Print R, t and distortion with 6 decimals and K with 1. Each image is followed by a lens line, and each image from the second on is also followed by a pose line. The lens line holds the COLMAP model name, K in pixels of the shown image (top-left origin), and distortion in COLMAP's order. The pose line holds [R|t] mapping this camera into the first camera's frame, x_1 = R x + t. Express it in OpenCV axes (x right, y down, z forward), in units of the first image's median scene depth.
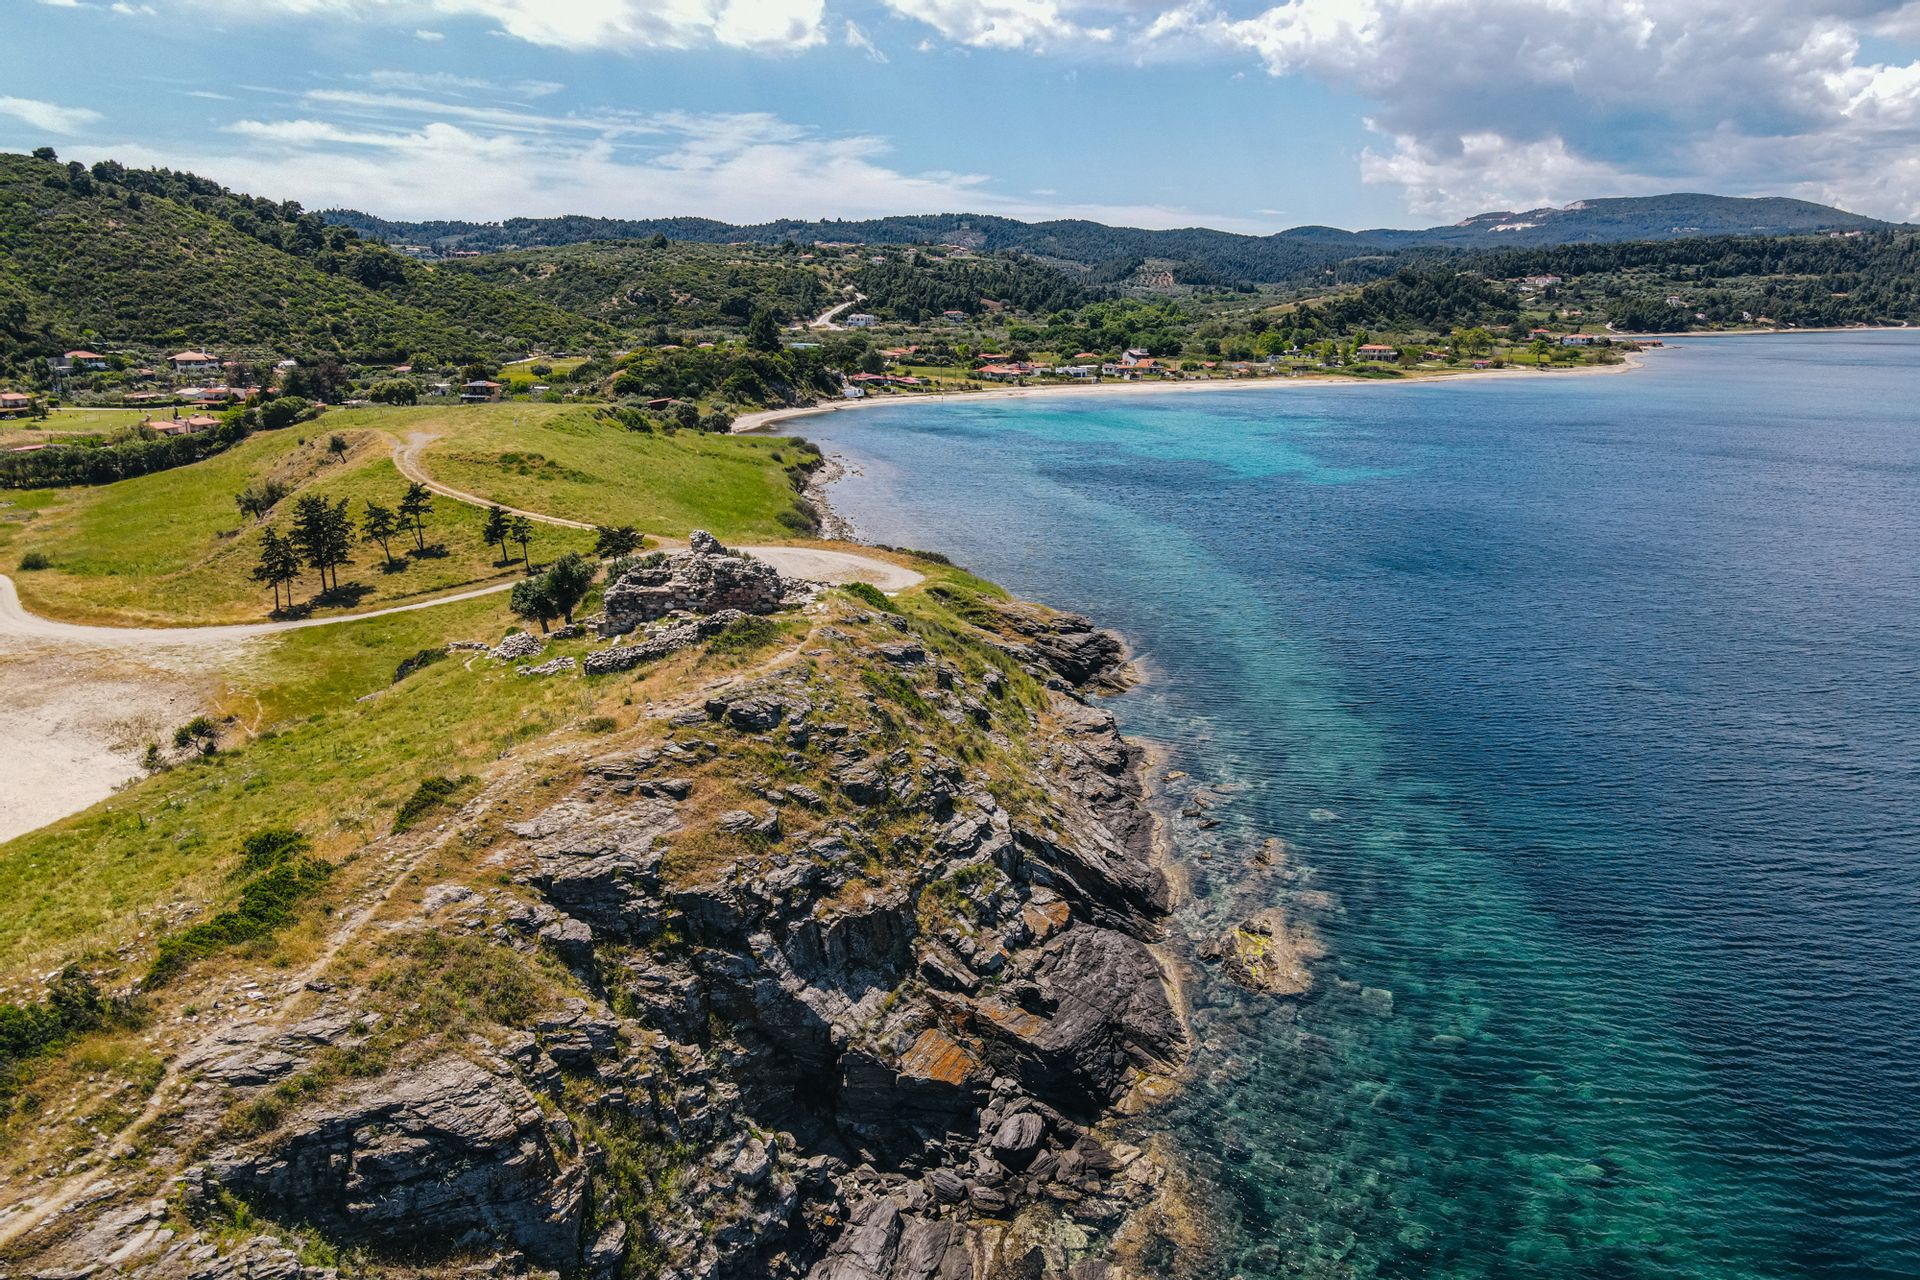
lens RADIAL K [[1372.2, 0, 960.0], [0, 1372.2, 640.0], [0, 0, 1]] dist [-0.010024, 0.044928]
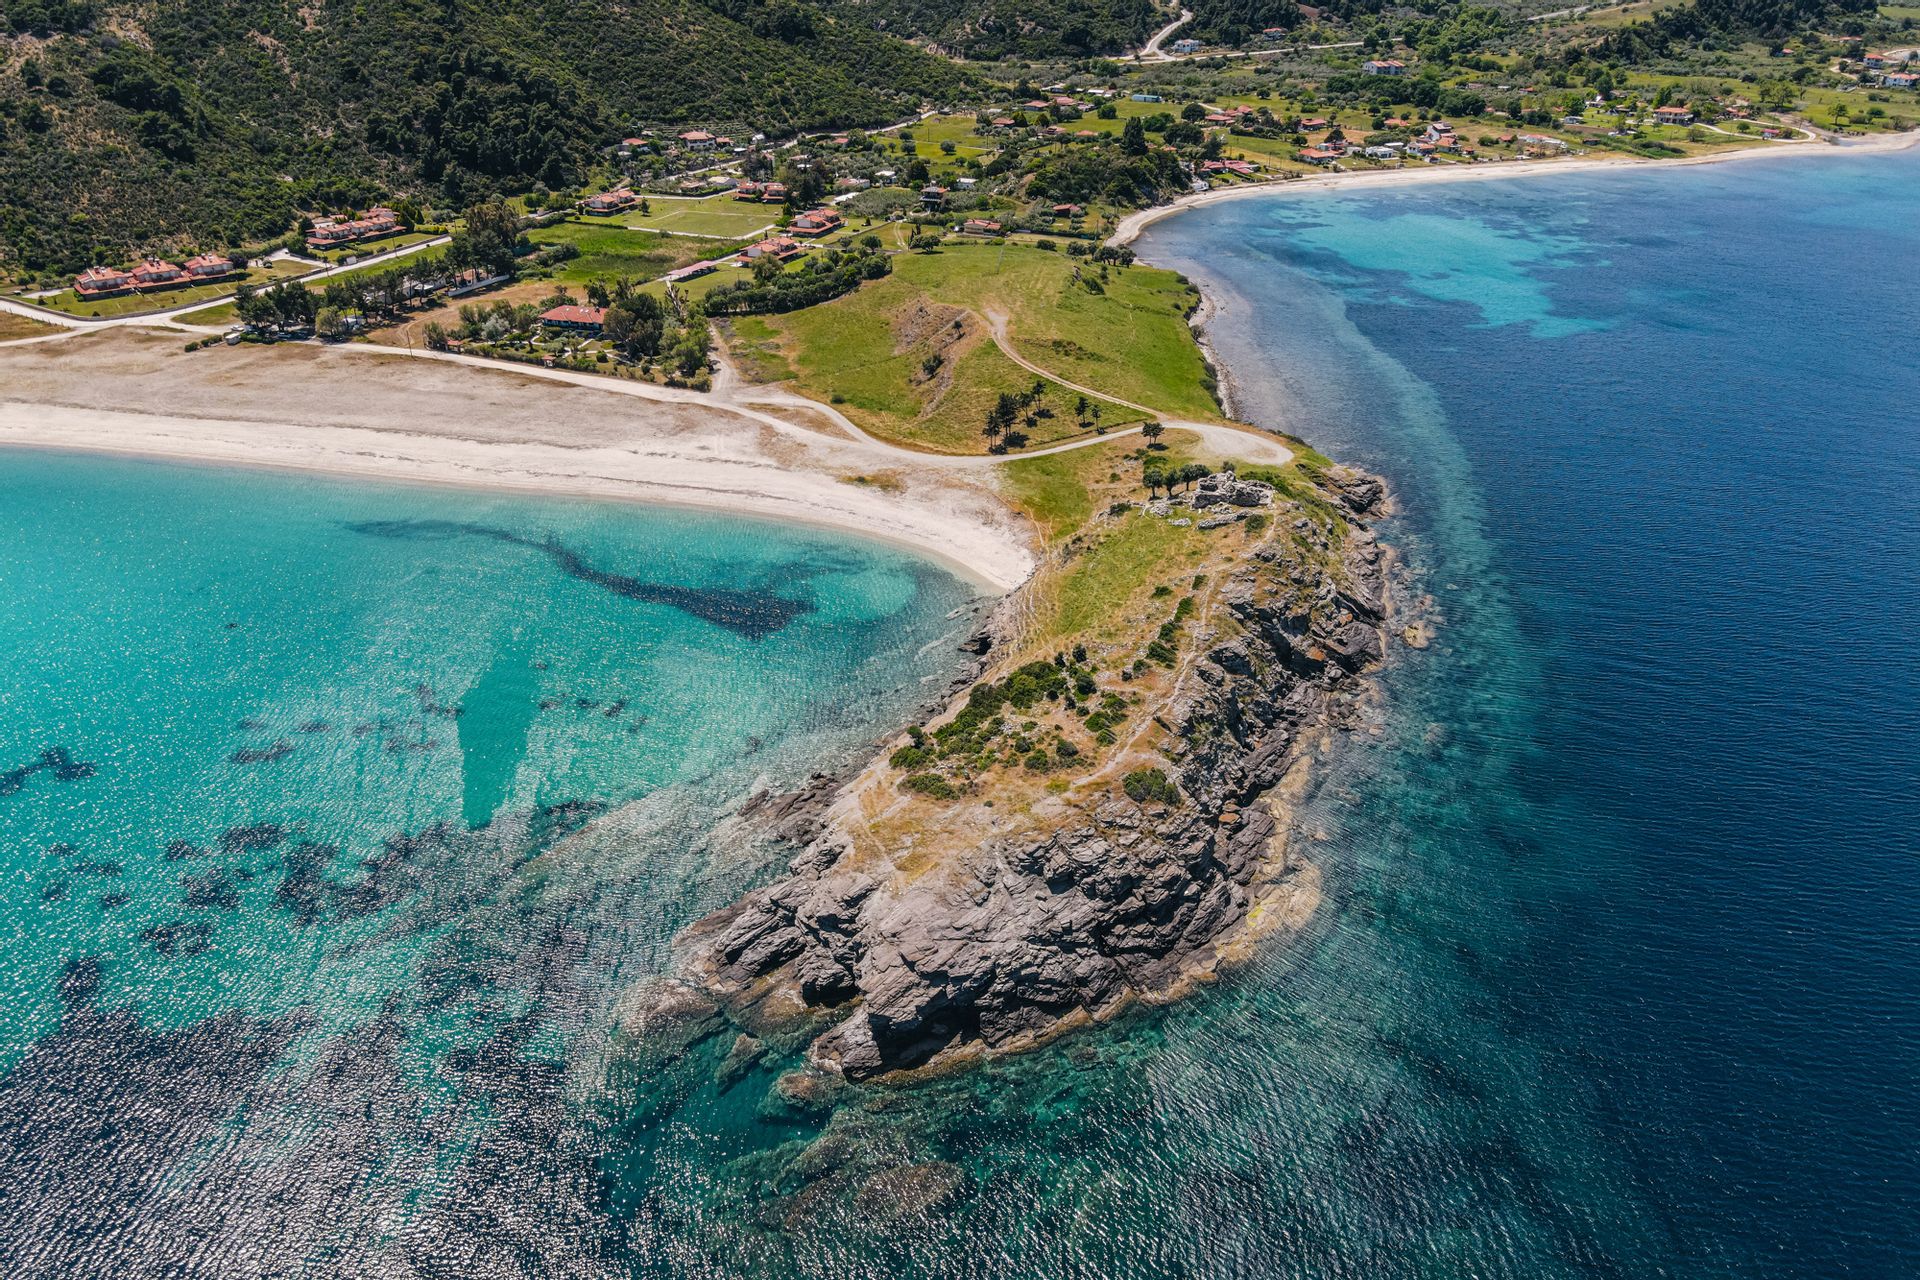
lens RADIAL K [[1372.2, 0, 960.0], [0, 1372.2, 640.0], [0, 0, 1]] dist [-0.010024, 0.044928]
pose [[0.981567, 0.084915, -0.171220, -0.150701], [-0.039881, 0.967159, 0.251024, -0.292508], [0.186912, -0.239569, 0.952718, -1.263172]]
